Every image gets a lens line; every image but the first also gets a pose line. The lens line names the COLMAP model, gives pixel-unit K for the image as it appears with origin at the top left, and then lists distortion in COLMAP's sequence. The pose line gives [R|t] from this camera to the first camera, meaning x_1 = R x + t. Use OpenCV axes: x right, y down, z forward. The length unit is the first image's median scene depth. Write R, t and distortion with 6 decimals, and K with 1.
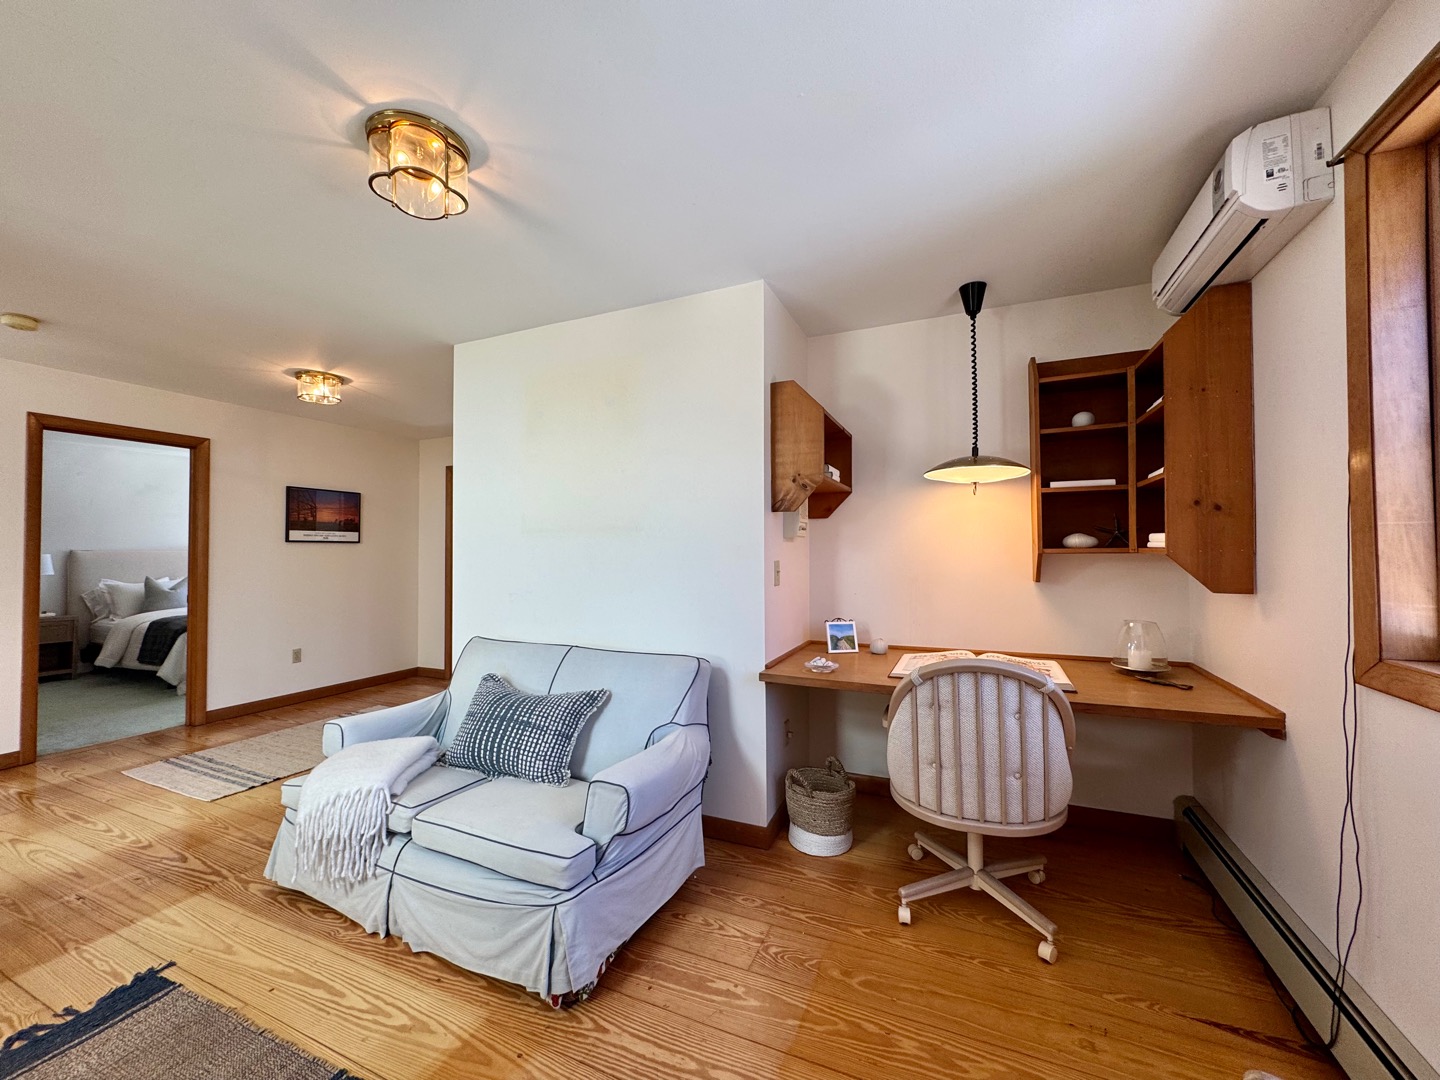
lens RADIAL K [[575.1, 0, 716.8], [0, 575.1, 542.5], [0, 0, 1]] dist [-0.003309, 0.000408]
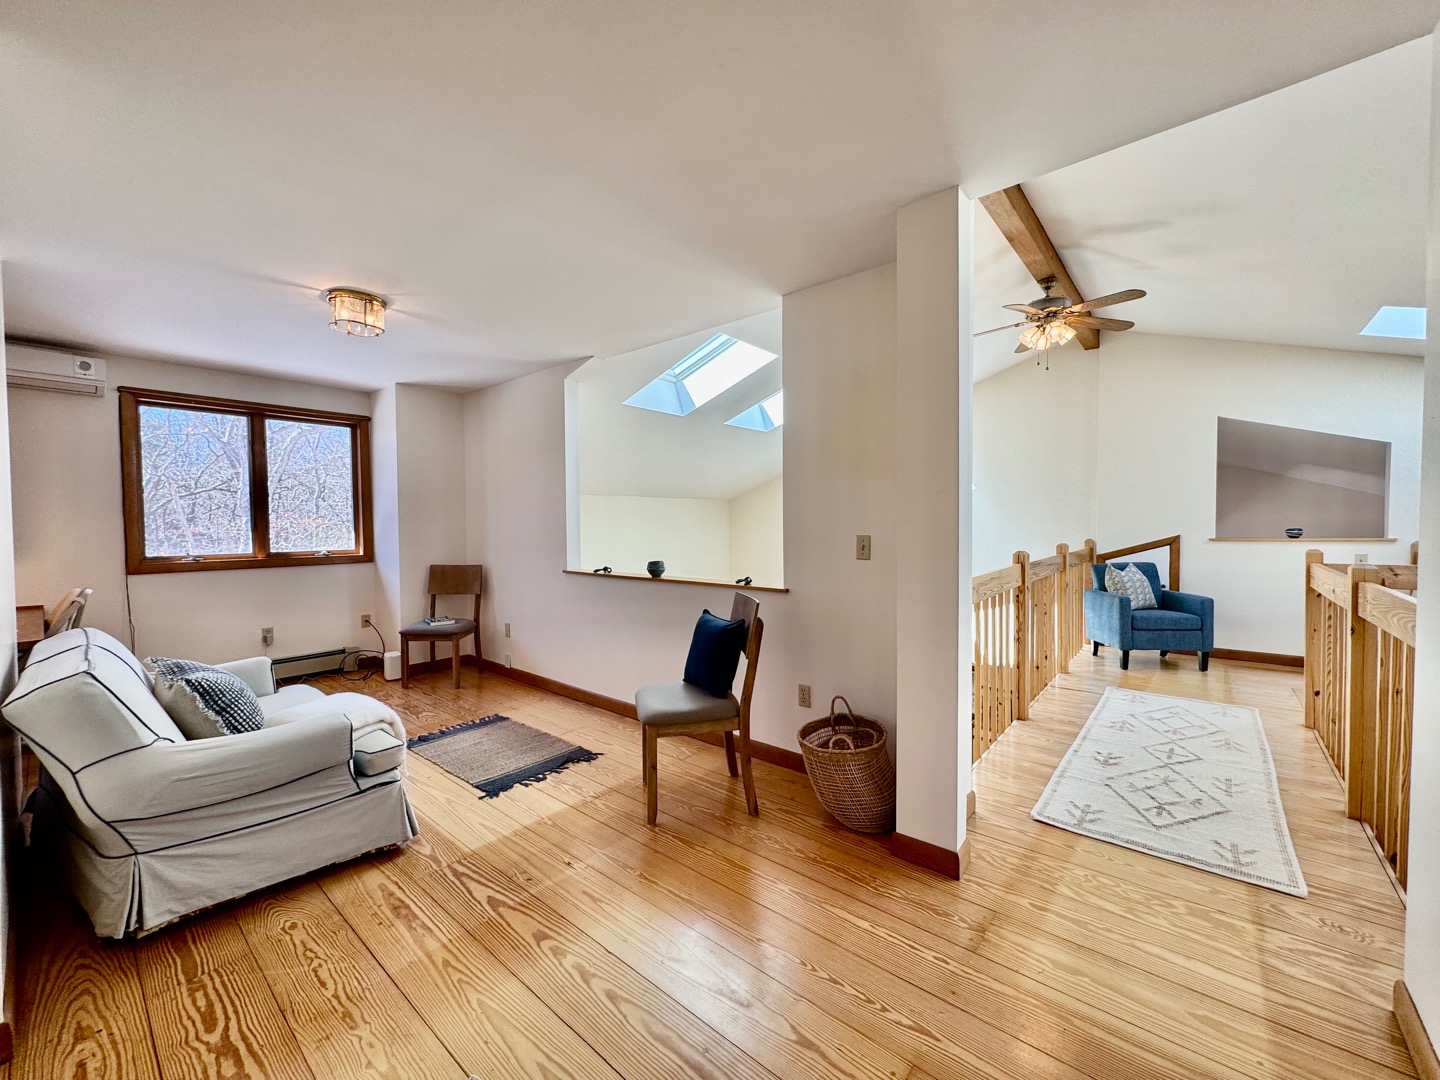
lens RADIAL K [[575.1, 0, 718.5], [0, 575.1, 539.1], [0, 0, 1]] dist [-0.003309, 0.000408]
pose [[-0.960502, 0.011358, 0.278040, -1.642626], [0.013483, 0.999893, 0.005733, 0.043370], [-0.277945, 0.009256, -0.960552, 1.884076]]
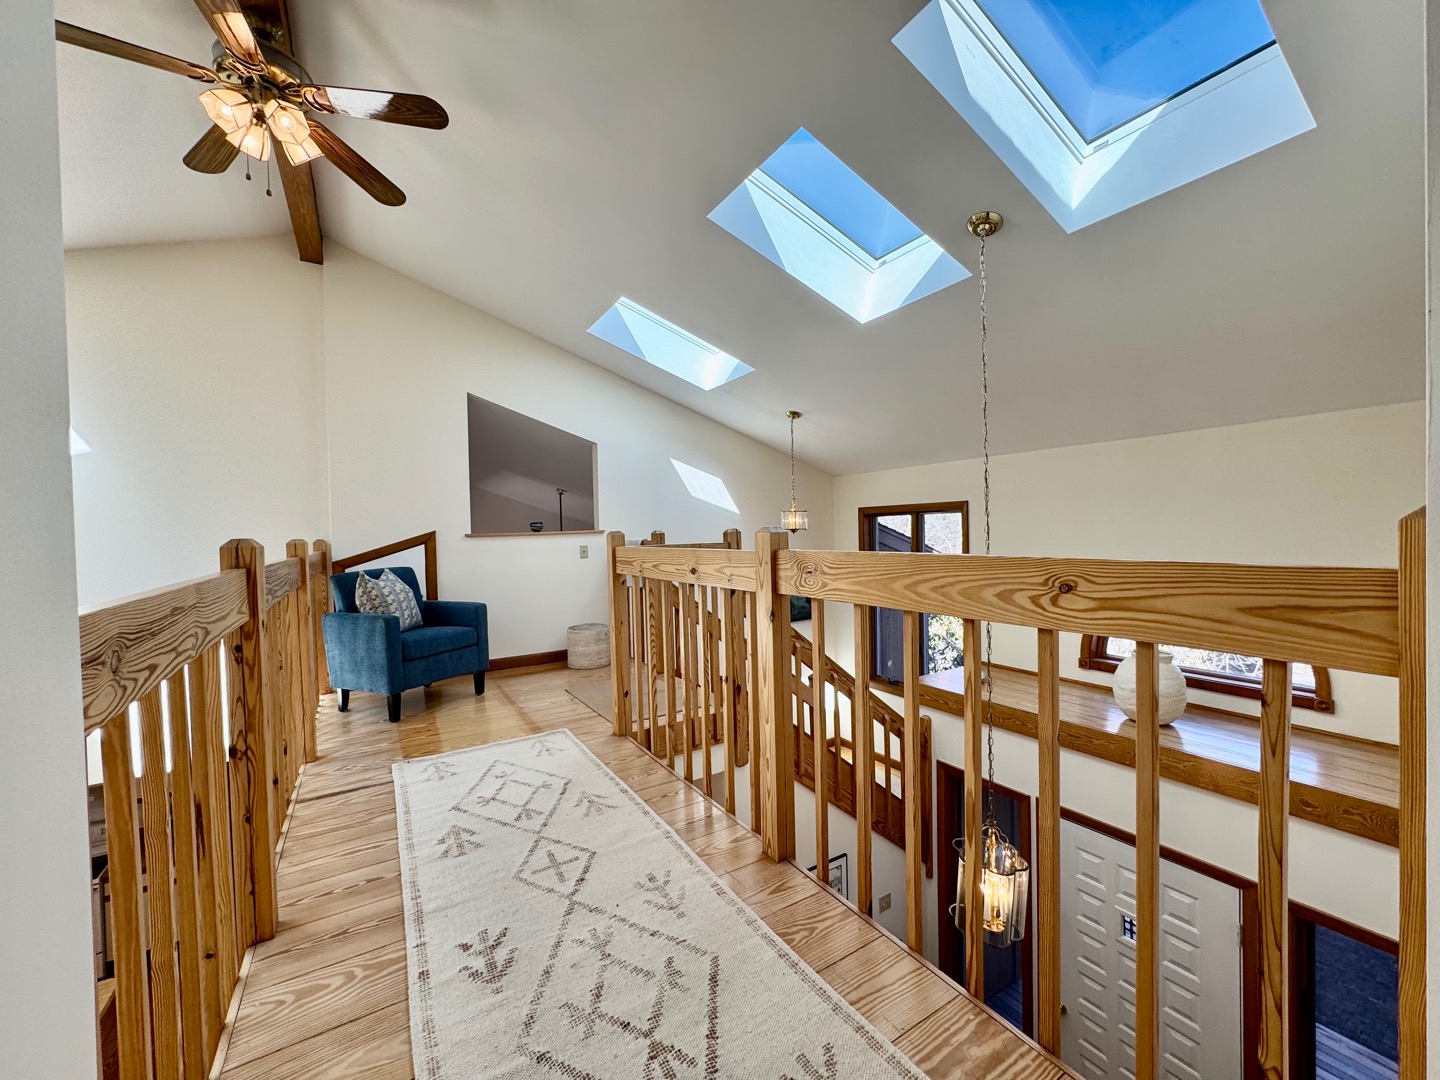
lens RADIAL K [[575.1, 0, 719.5], [0, 575.1, 541.1], [0, 0, 1]] dist [-0.003309, 0.000408]
pose [[-0.567433, 0.039392, -0.822476, -1.783833], [0.046955, 0.998778, 0.015441, 0.122030], [0.822079, -0.029858, -0.568590, 0.865506]]
